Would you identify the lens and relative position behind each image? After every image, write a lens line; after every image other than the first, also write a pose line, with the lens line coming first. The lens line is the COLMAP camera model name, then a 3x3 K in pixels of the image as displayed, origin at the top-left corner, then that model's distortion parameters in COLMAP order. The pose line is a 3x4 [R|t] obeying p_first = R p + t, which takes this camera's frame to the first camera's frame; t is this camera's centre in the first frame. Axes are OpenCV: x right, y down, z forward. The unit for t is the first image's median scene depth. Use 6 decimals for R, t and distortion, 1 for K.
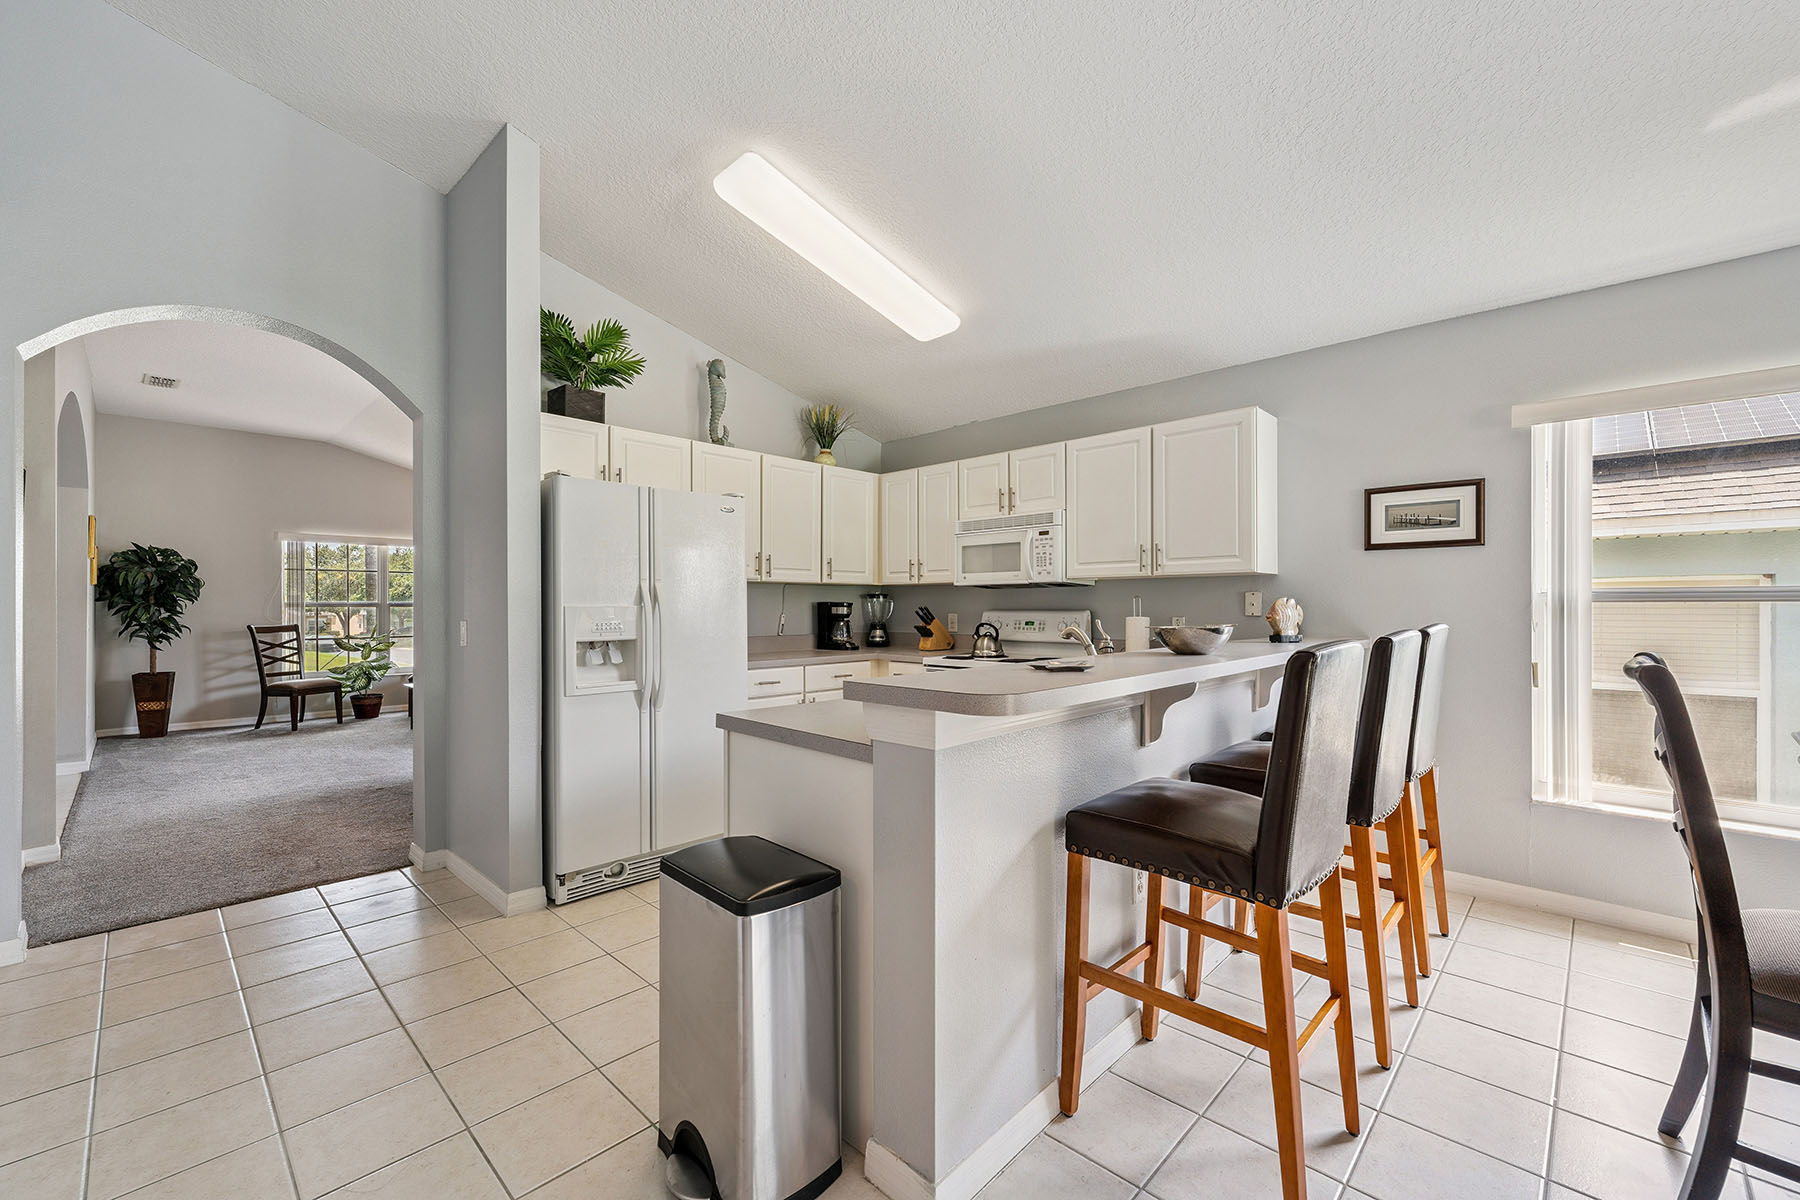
lens RADIAL K [[735.4, 0, 908.7], [0, 735.4, 607.5], [0, 0, 1]] dist [-0.000143, -0.000298]
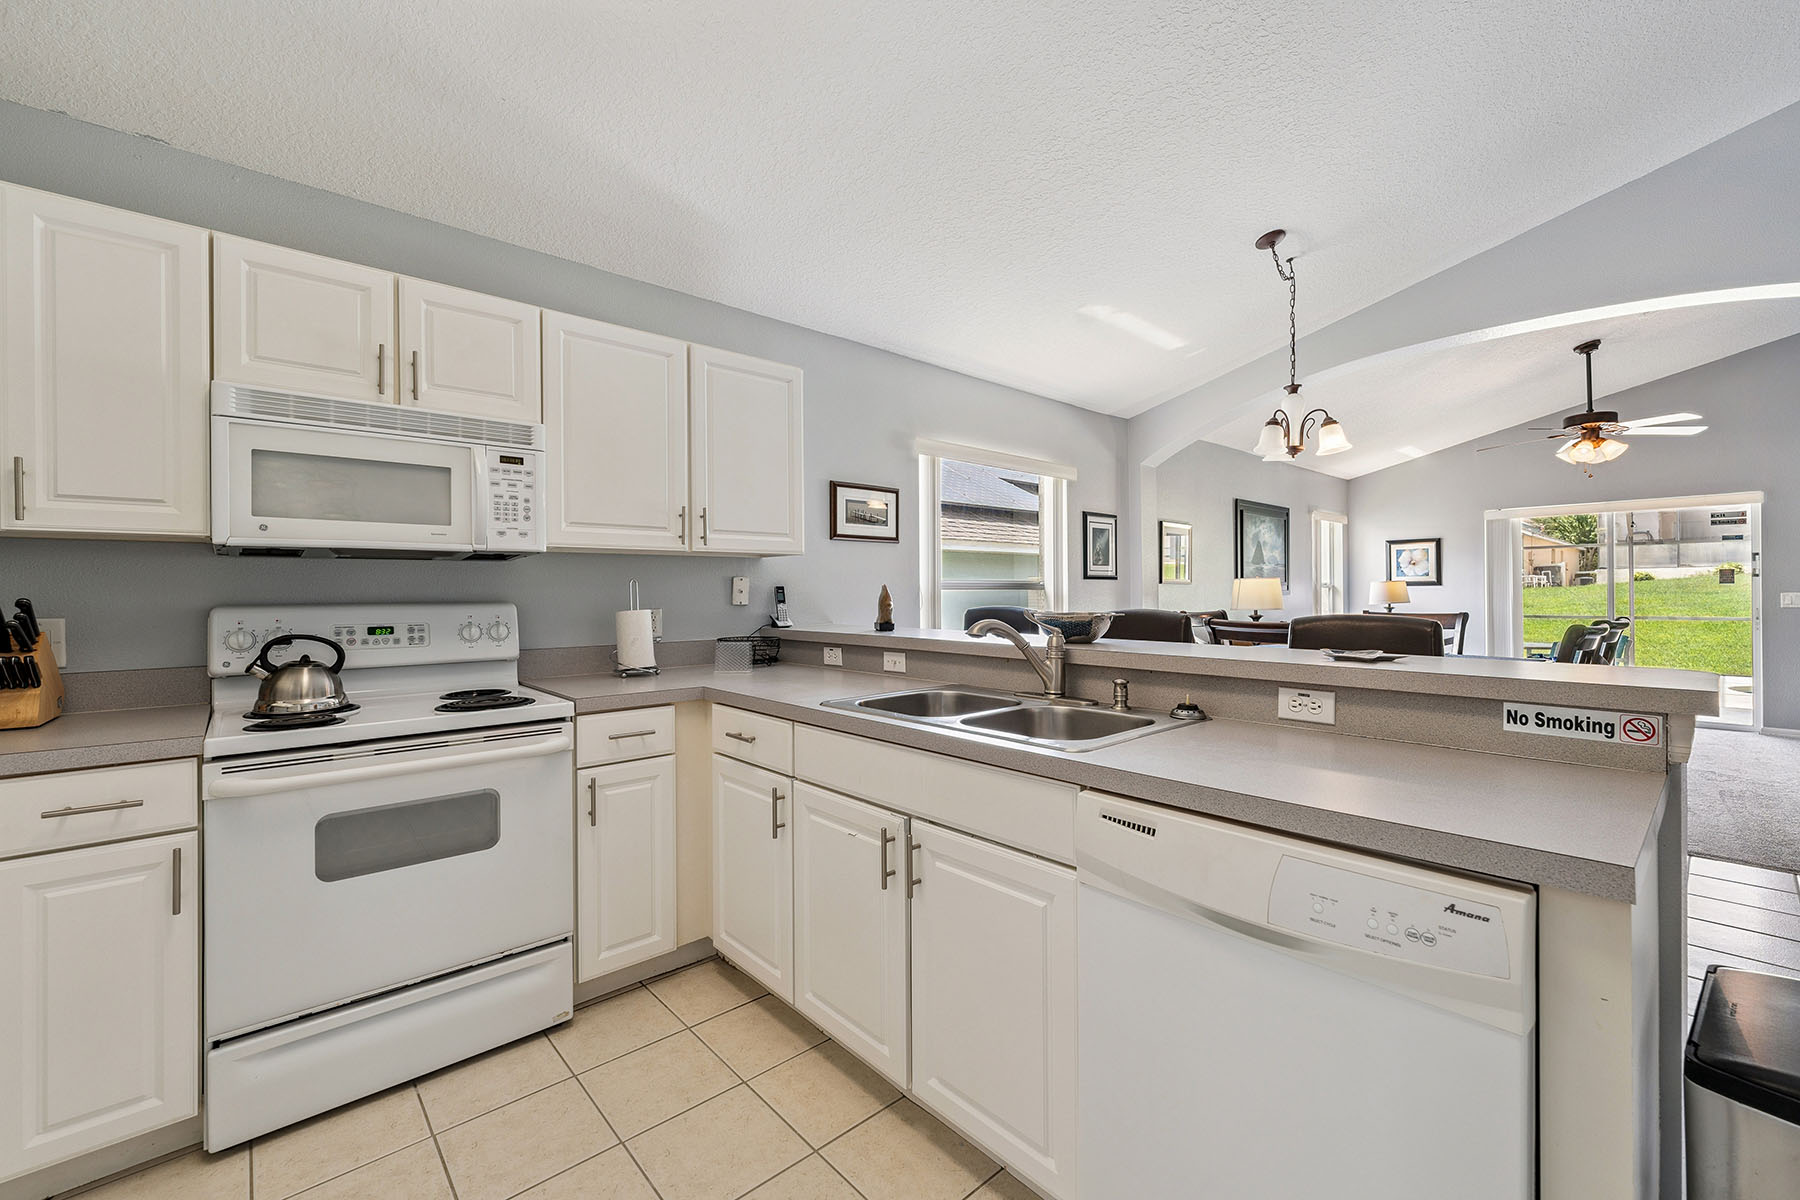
lens RADIAL K [[737.8, 0, 903.8], [0, 737.8, 589.9], [0, 0, 1]] dist [-0.000599, -0.000889]
pose [[0.078988, 0.002751, 0.996872, -0.205271], [0.006166, 0.999976, -0.003248, -0.001330], [-0.996856, 0.006403, 0.078970, 0.411298]]
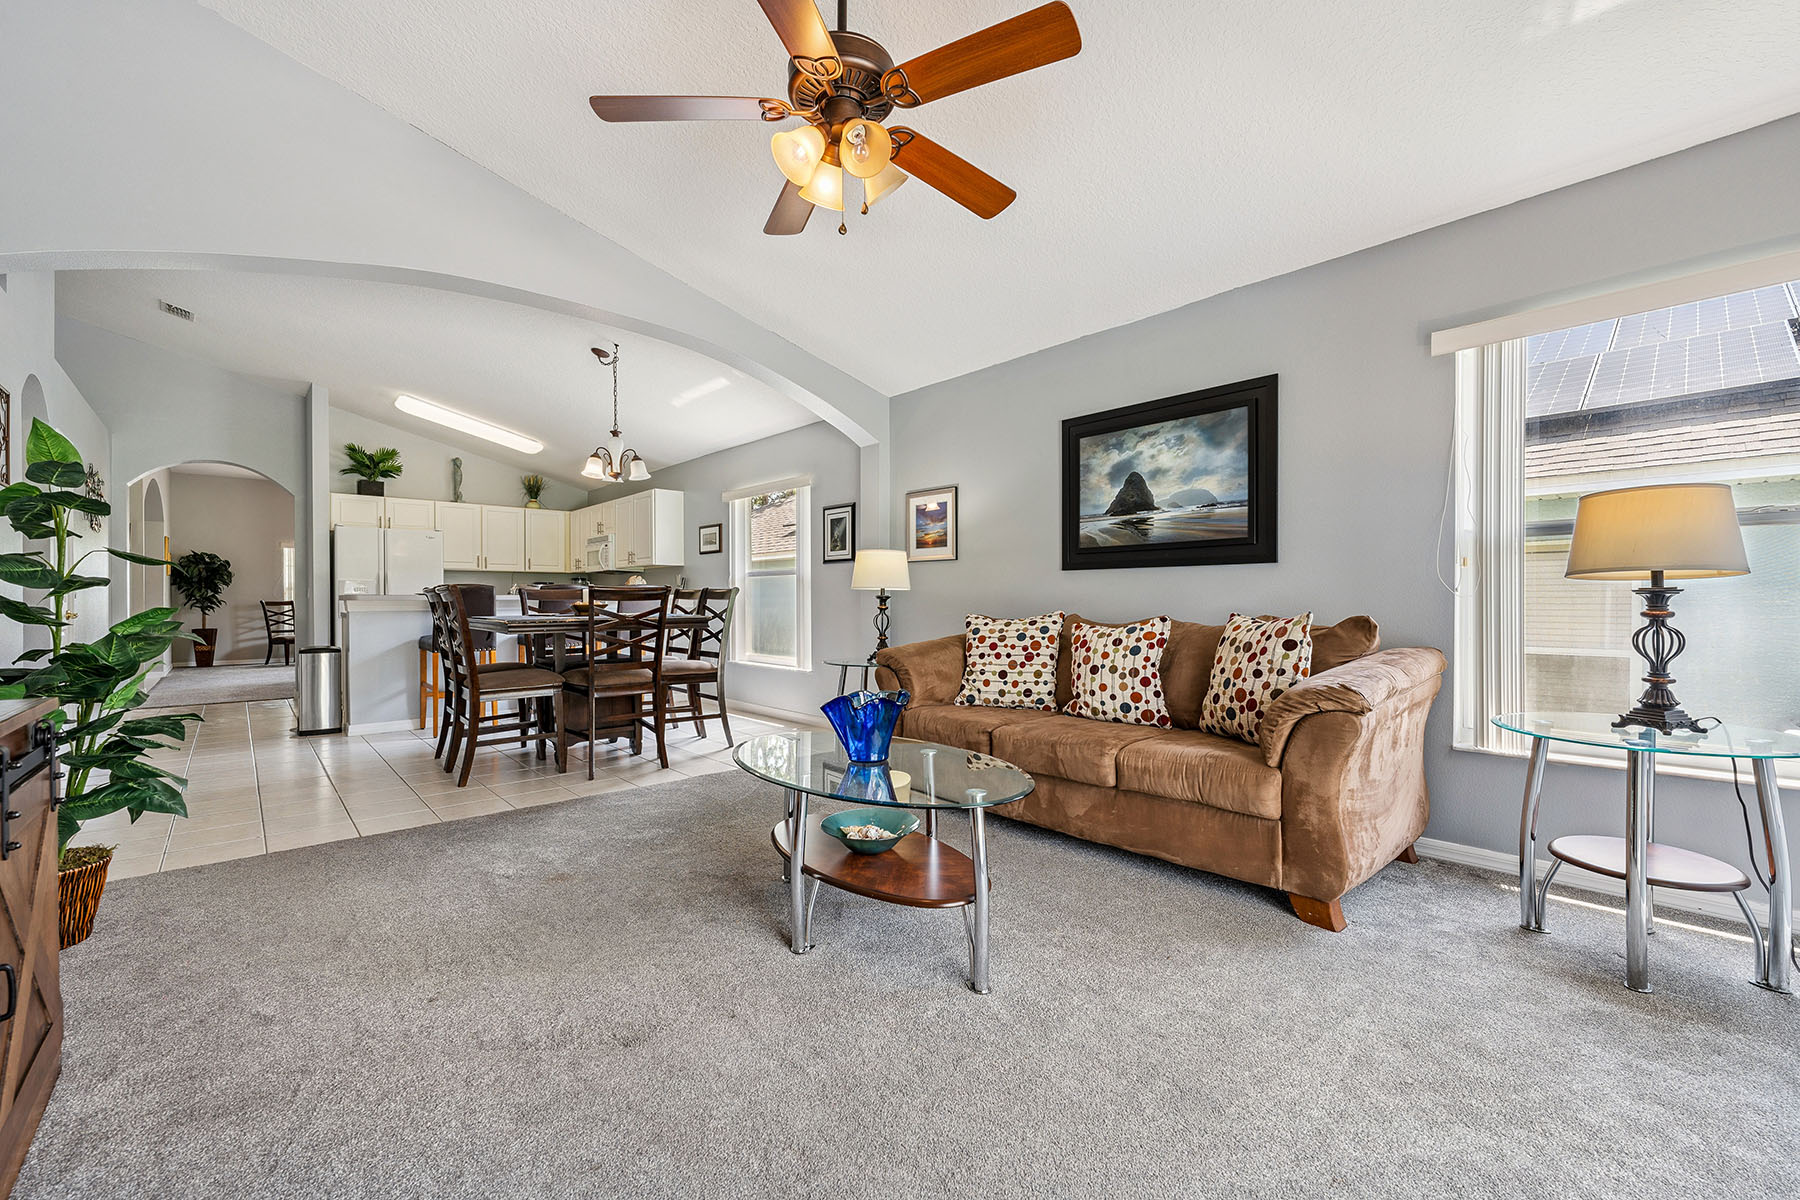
lens RADIAL K [[730.9, 0, 910.1], [0, 730.9, 603.5], [0, 0, 1]] dist [0.000566, -0.000543]
pose [[0.997872, -0.001954, -0.065172, 0.694623], [0.002193, 0.999991, 0.003602, 0.030404], [0.065165, -0.003737, 0.997868, -0.563474]]
